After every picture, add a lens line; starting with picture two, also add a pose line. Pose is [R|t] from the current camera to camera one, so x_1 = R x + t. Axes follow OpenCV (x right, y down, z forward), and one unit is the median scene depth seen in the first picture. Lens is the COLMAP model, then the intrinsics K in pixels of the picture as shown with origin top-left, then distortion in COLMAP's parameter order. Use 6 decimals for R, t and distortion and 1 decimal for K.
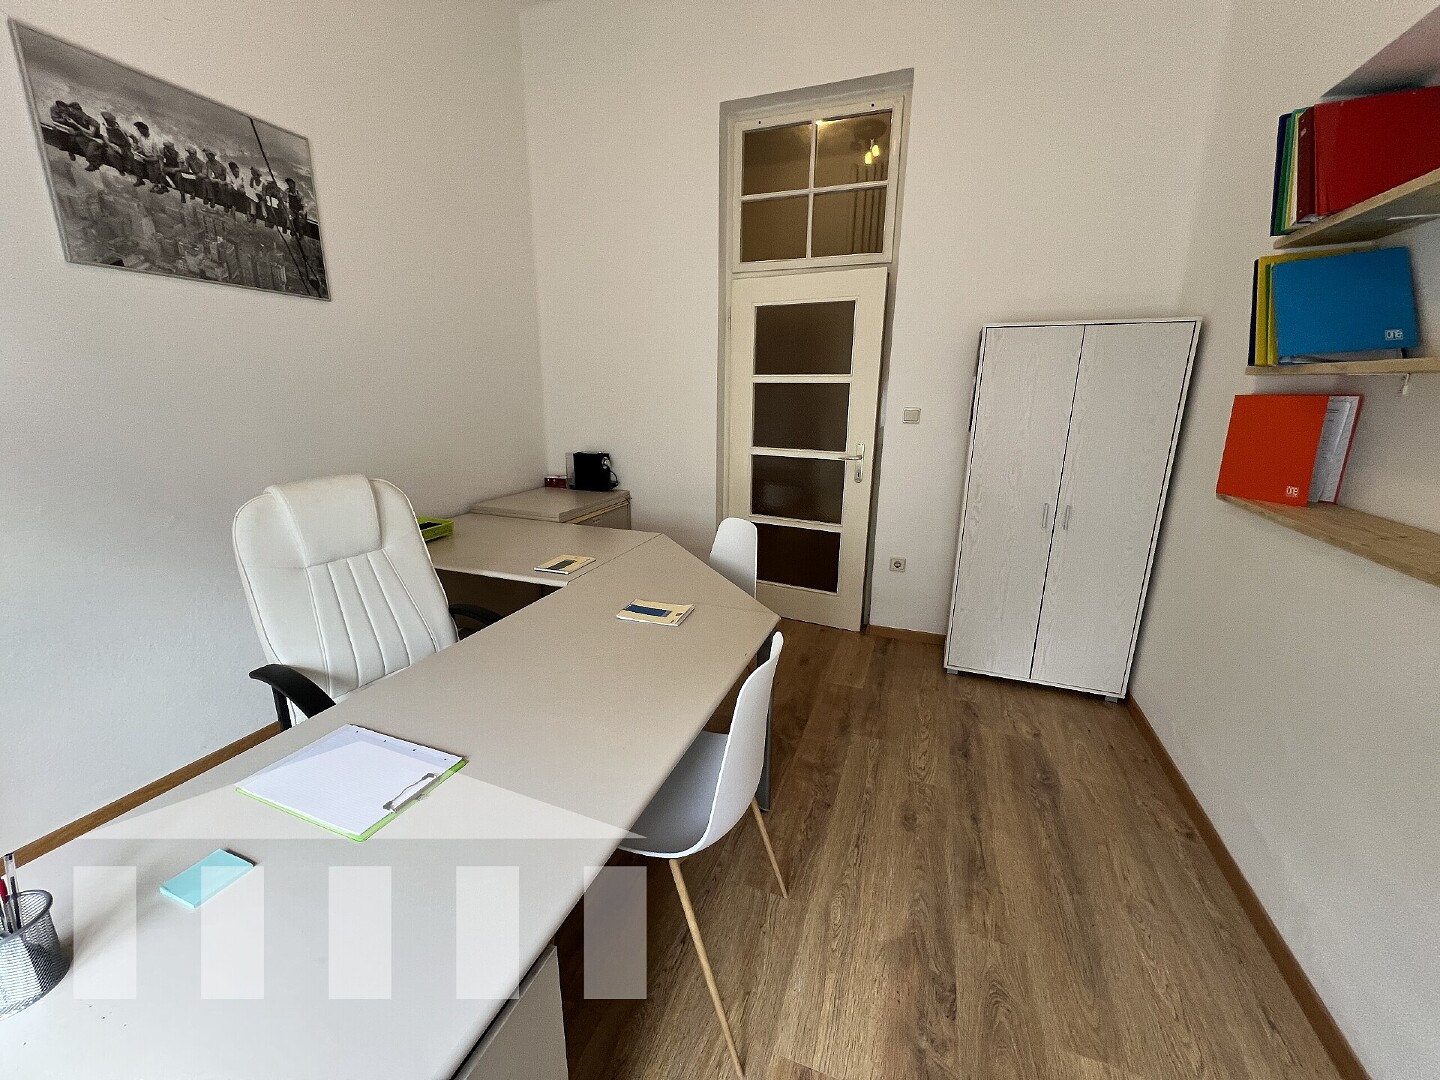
lens RADIAL K [[572.2, 0, 721.6], [0, 572.2, 540.6], [0, 0, 1]] dist [0.000003, 0.000078]
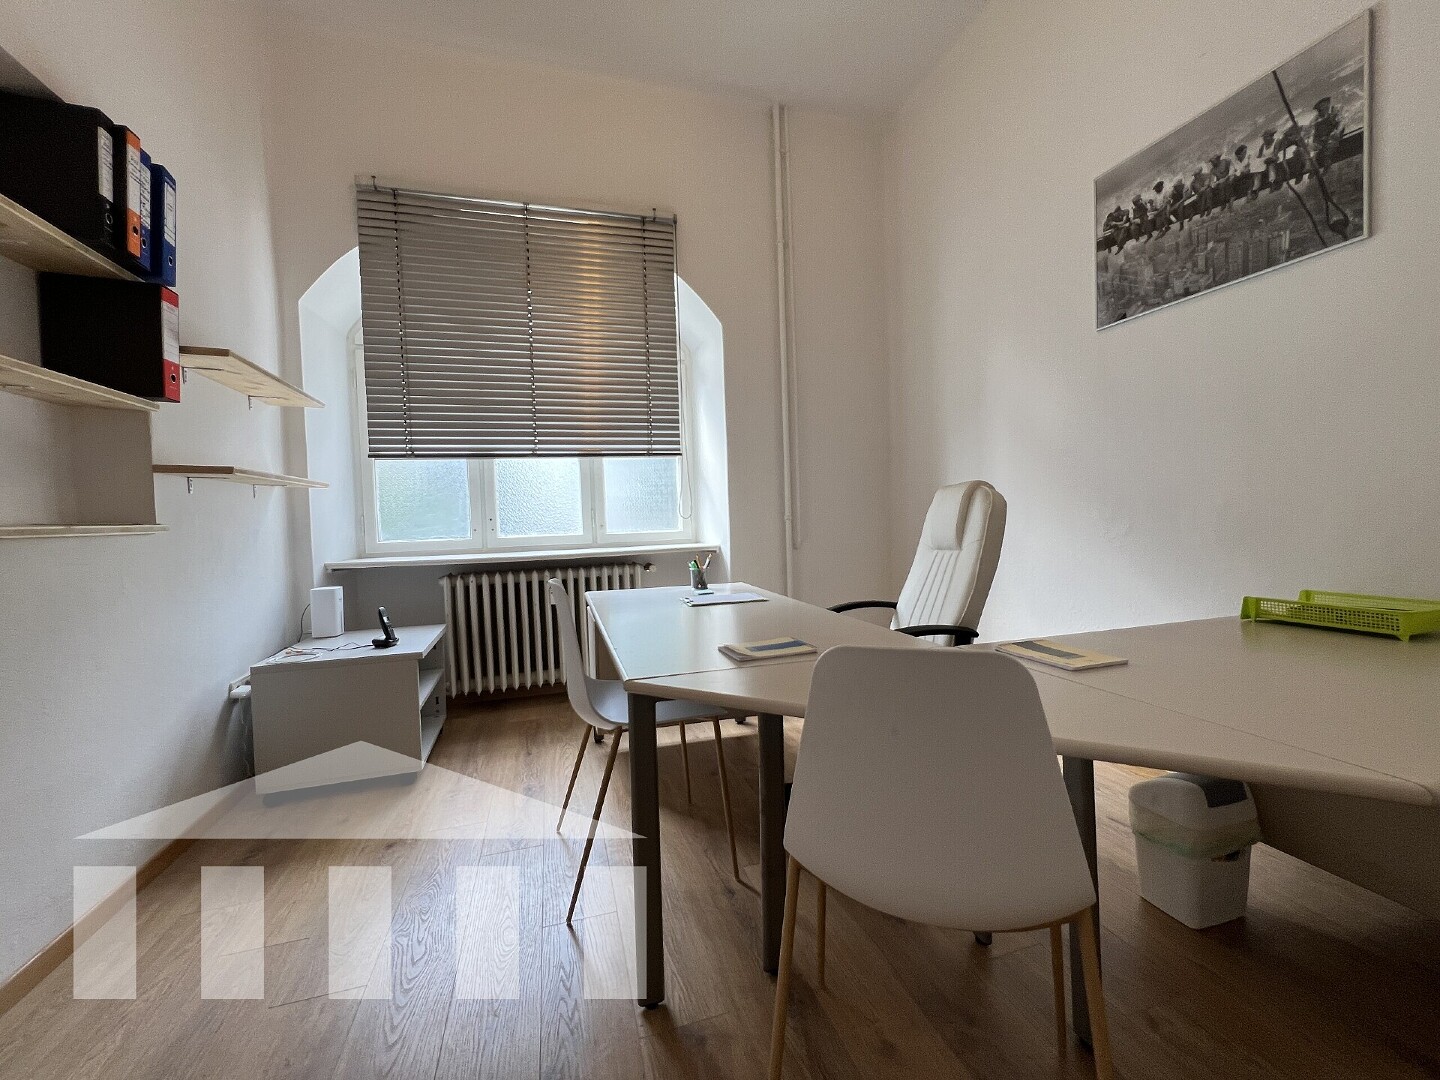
lens RADIAL K [[572.2, 0, 716.3], [0, 572.2, 530.6], [0, 0, 1]] dist [0.000003, 0.000078]
pose [[-0.801518, 0.029609, -0.597237, 0.393374], [-0.129316, 0.966556, 0.221465, -0.192946], [0.583821, 0.254741, -0.770883, 1.517879]]
